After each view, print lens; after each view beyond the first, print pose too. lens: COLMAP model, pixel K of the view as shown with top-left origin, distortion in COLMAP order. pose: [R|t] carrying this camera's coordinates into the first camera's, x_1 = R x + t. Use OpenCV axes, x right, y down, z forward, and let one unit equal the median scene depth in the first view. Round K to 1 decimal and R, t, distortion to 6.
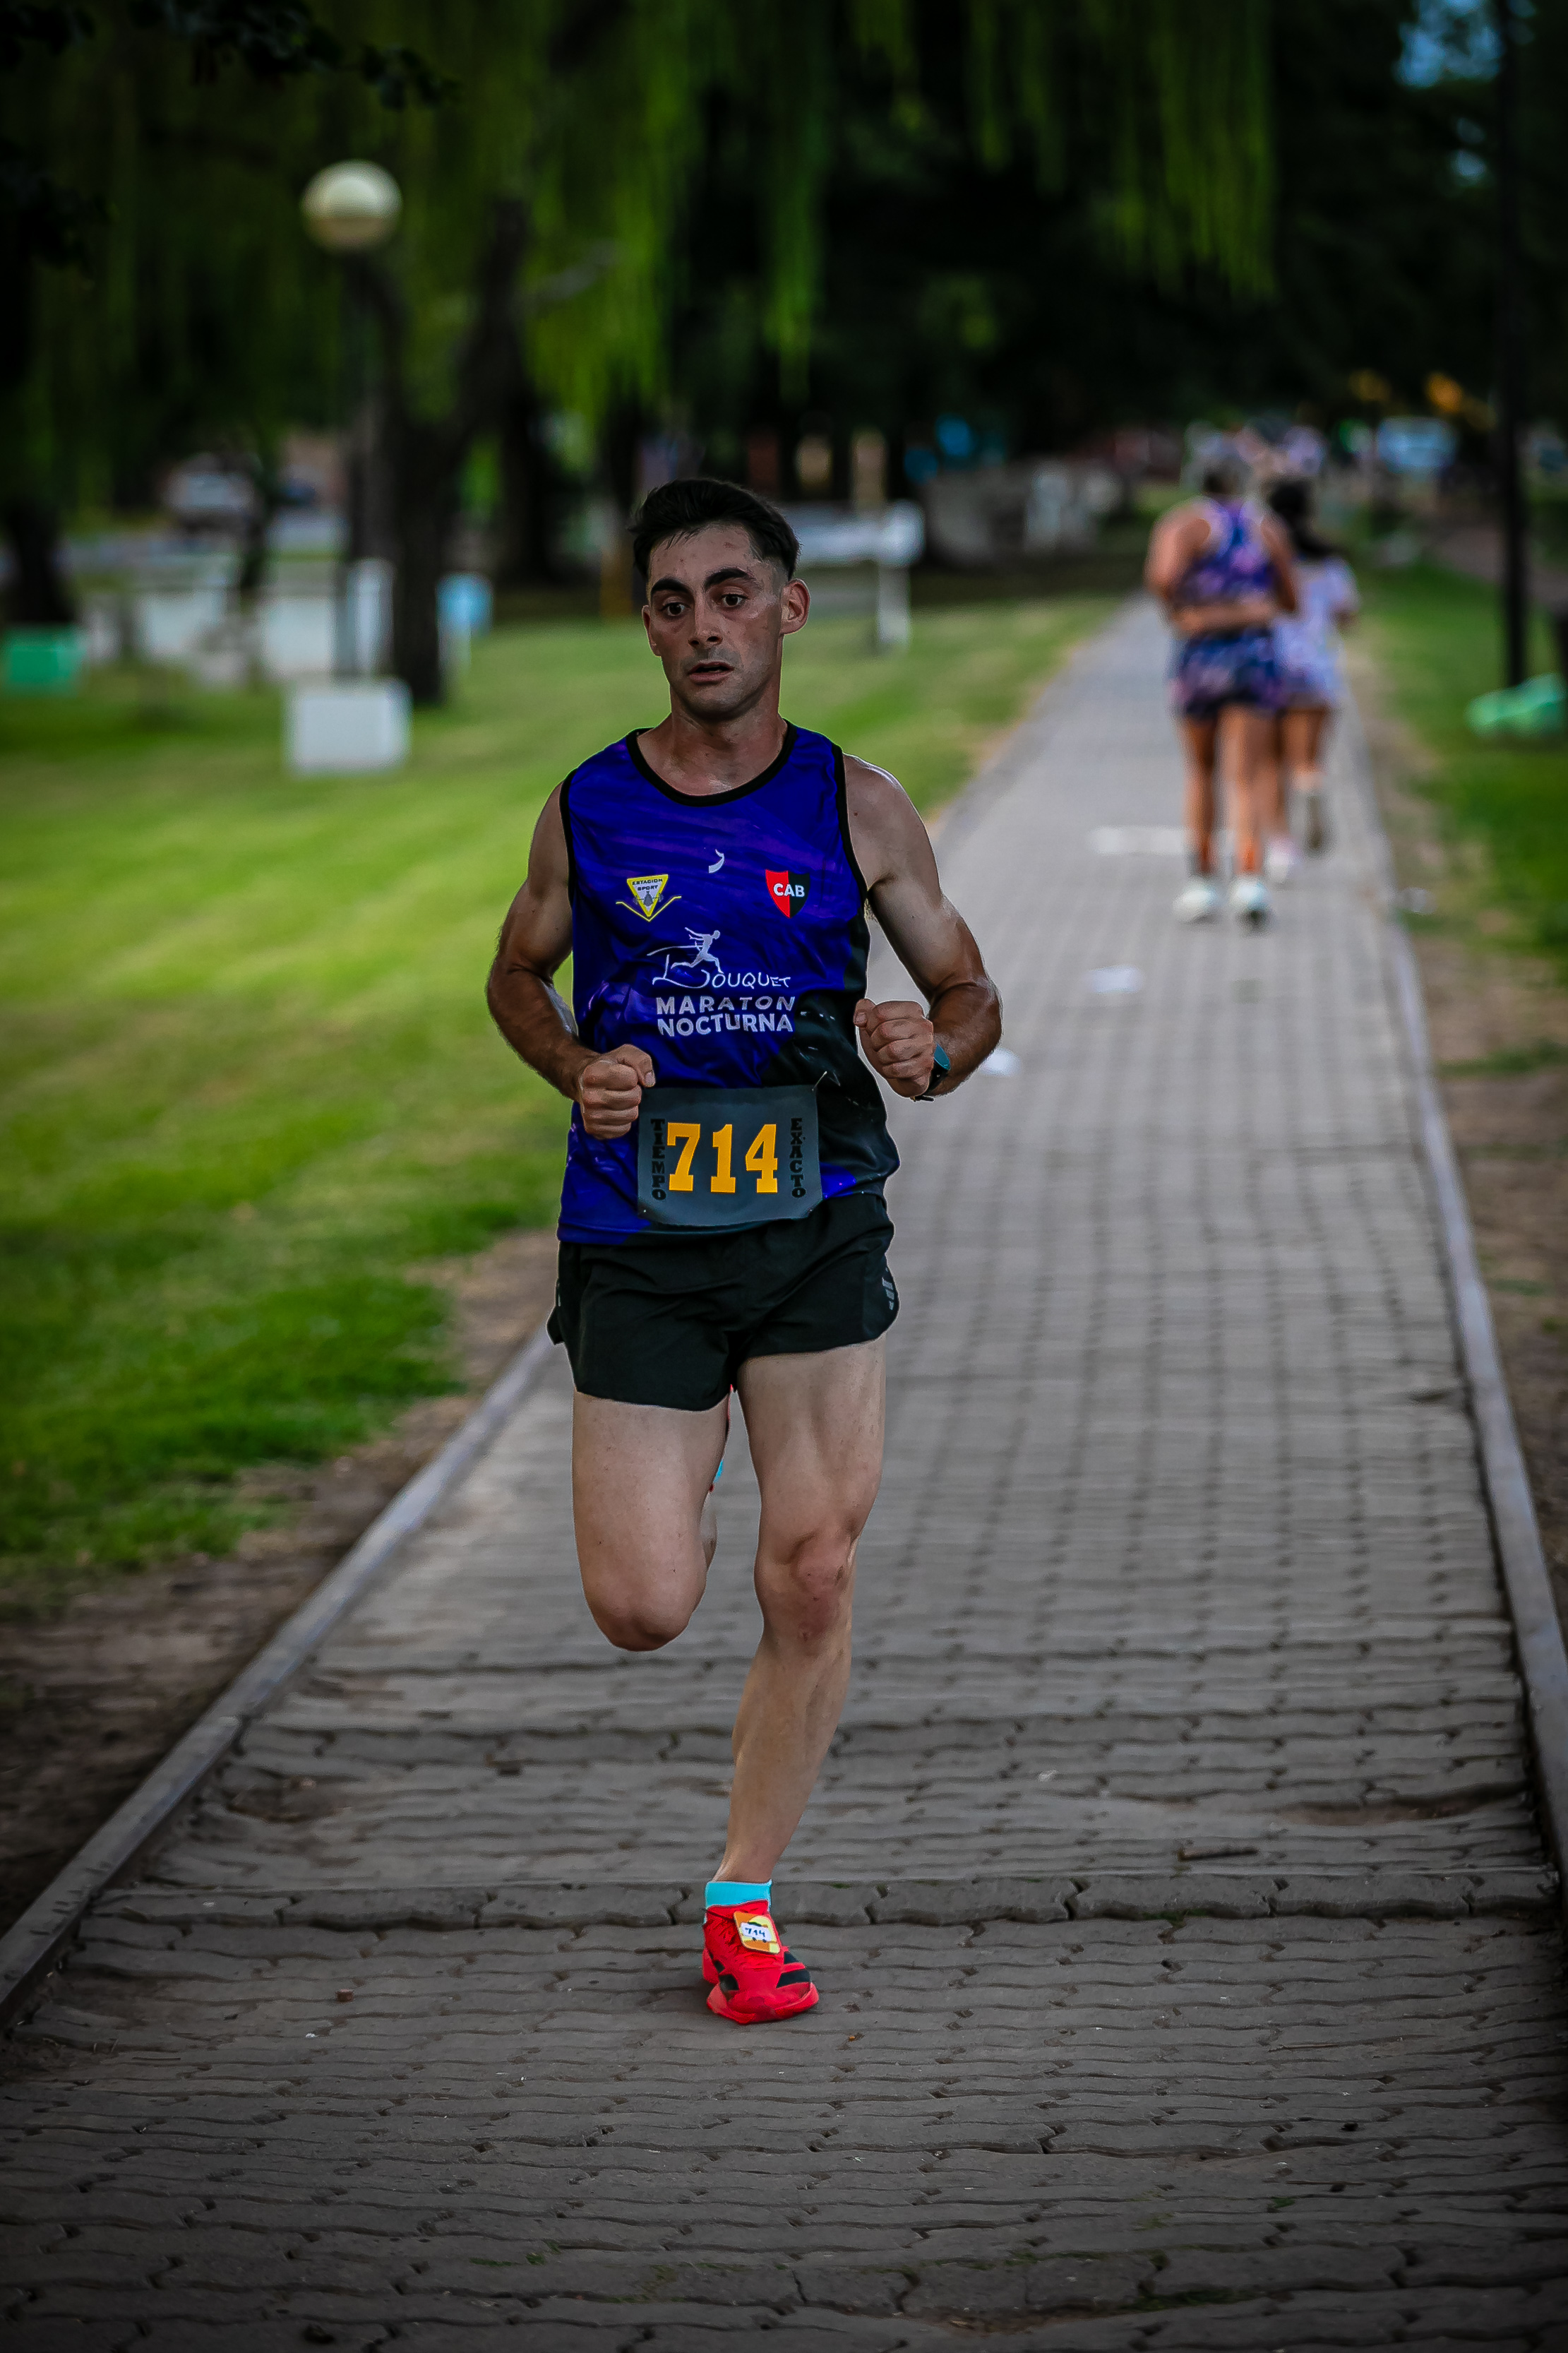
lens RADIAL K [[9872.8, 0, 784.0], [0, 9872.8, 1176.5], [0, 0, 1]] dist [-1.348840, 33.717306]
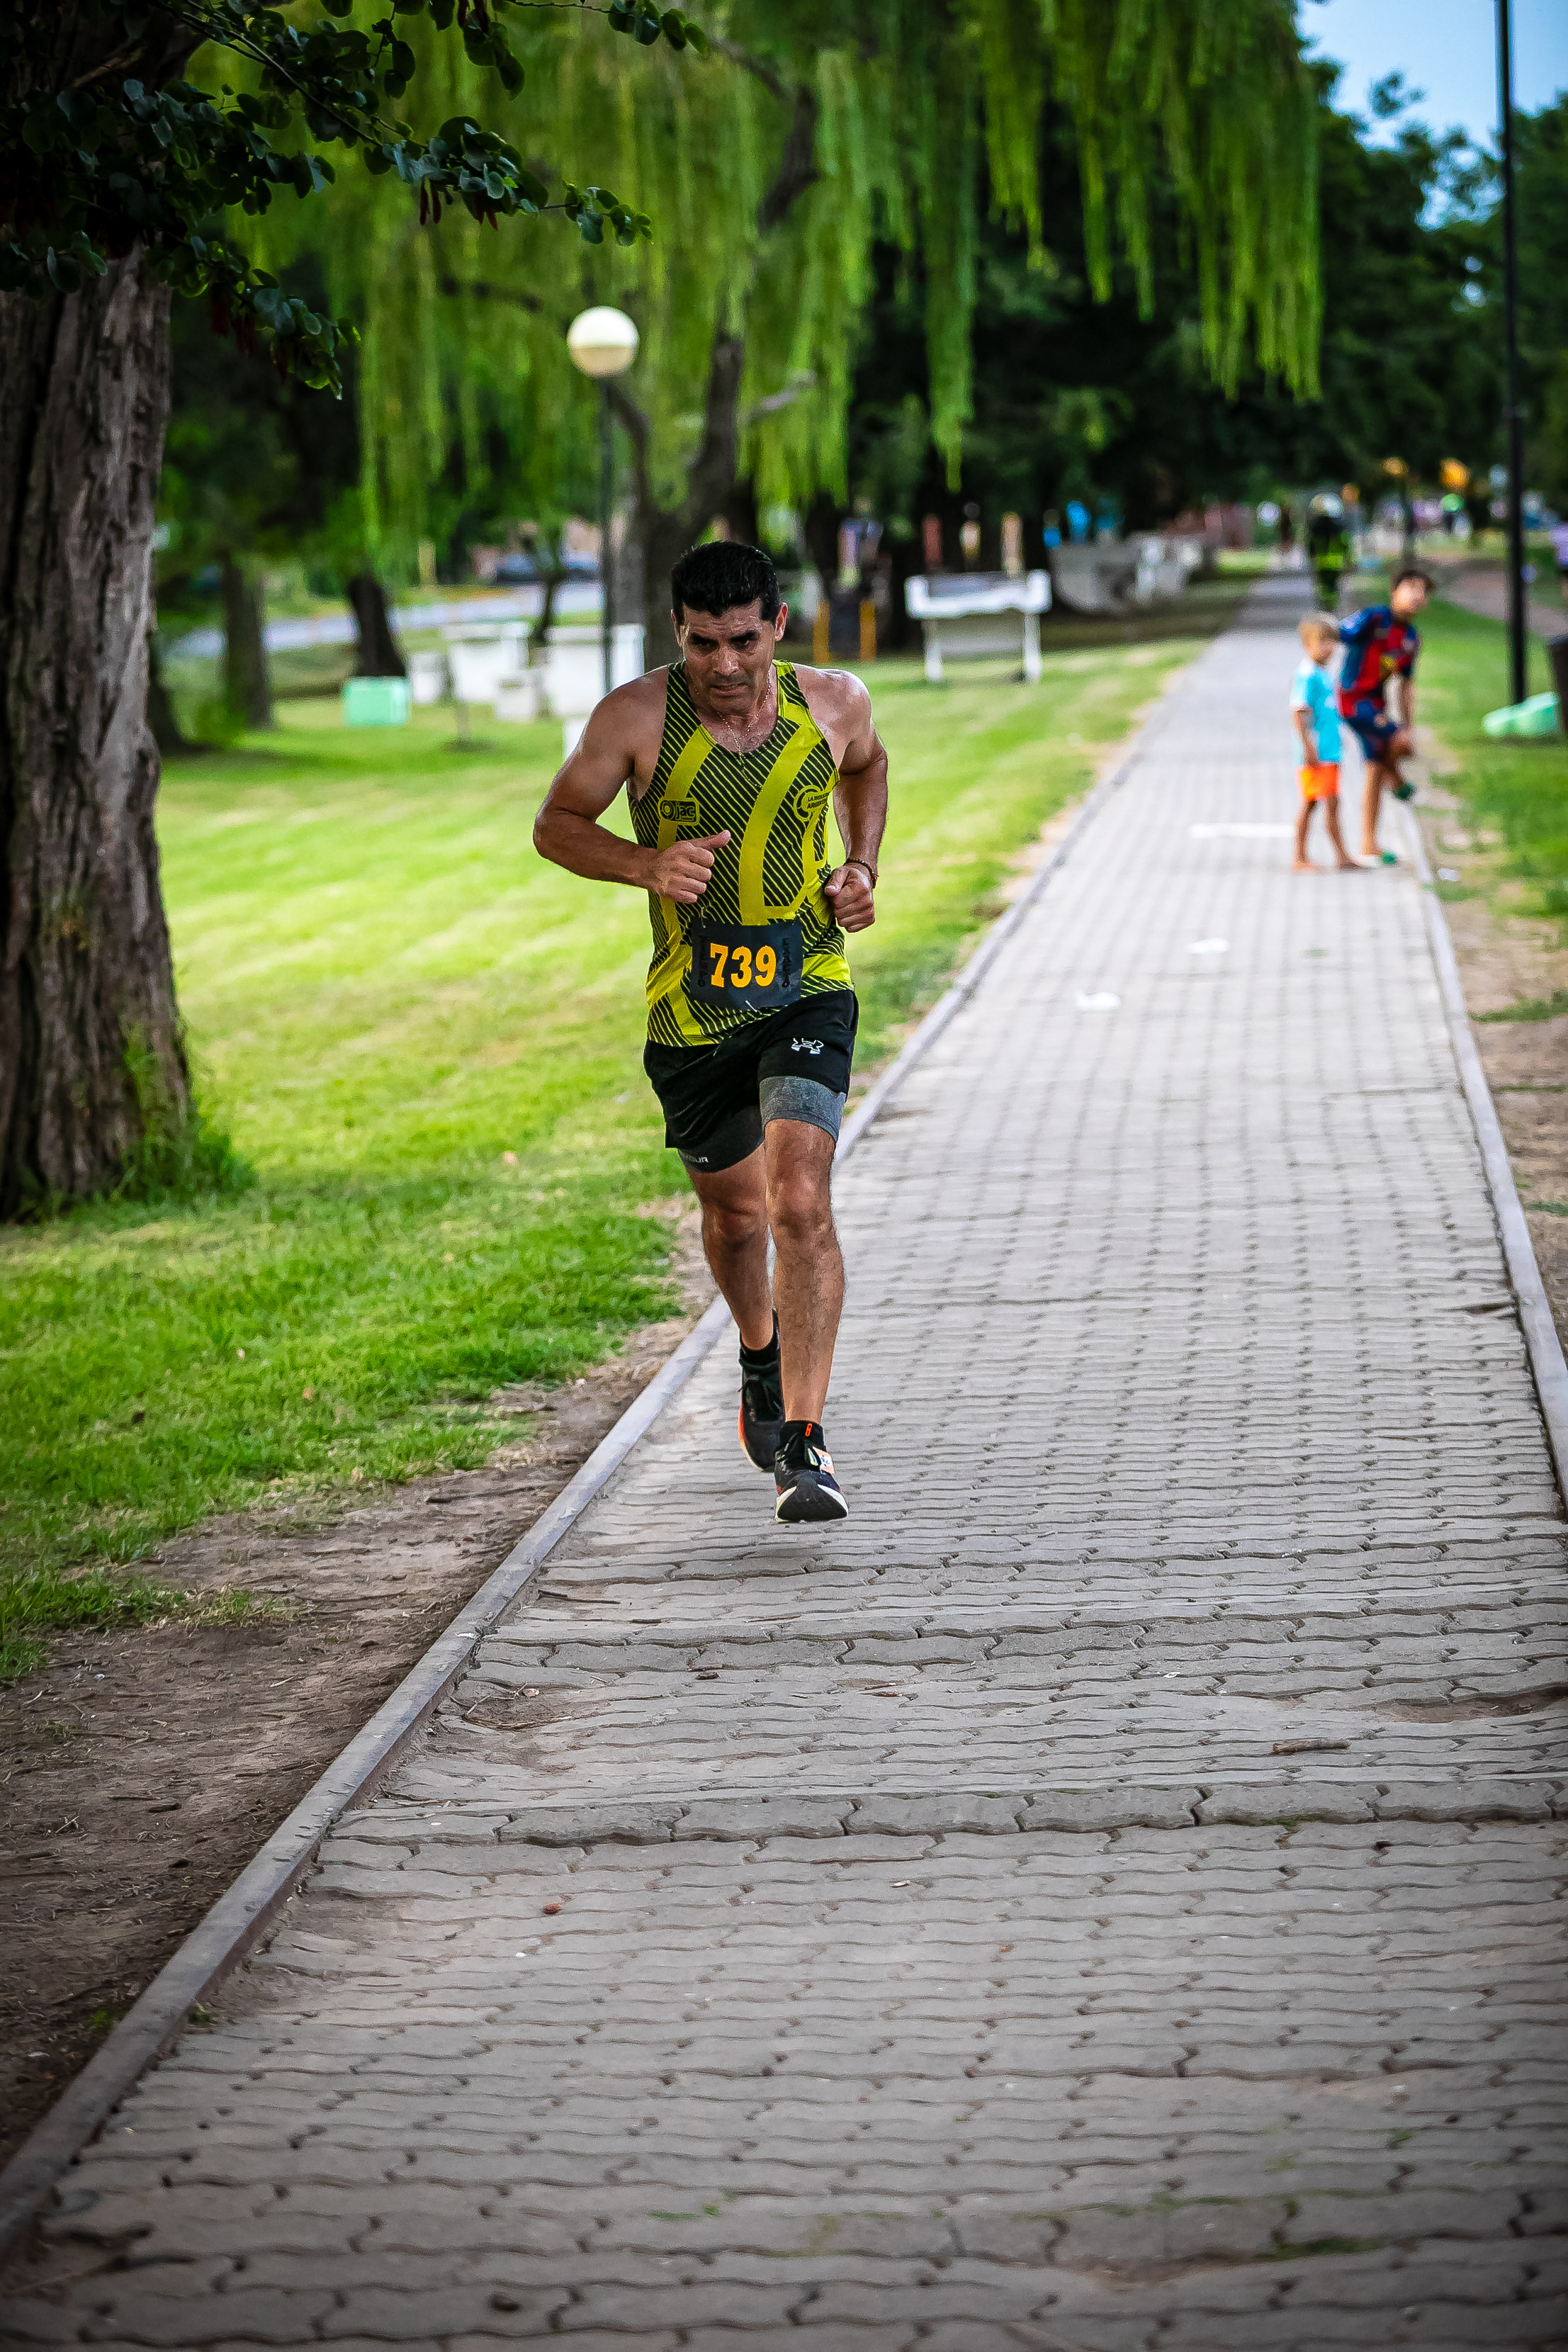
lens RADIAL K [[5910.7, 0, 784.0], [0, 5910.7, 1176.0], [0, 0, 1]] dist [0.086972, 0.415218]
pose [[0.999223, -0.017549, -0.035294, 0.006722], [0.018774, 0.999221, 0.034705, -0.022534], [0.034657, -0.035341, 0.998774, 0.302204]]
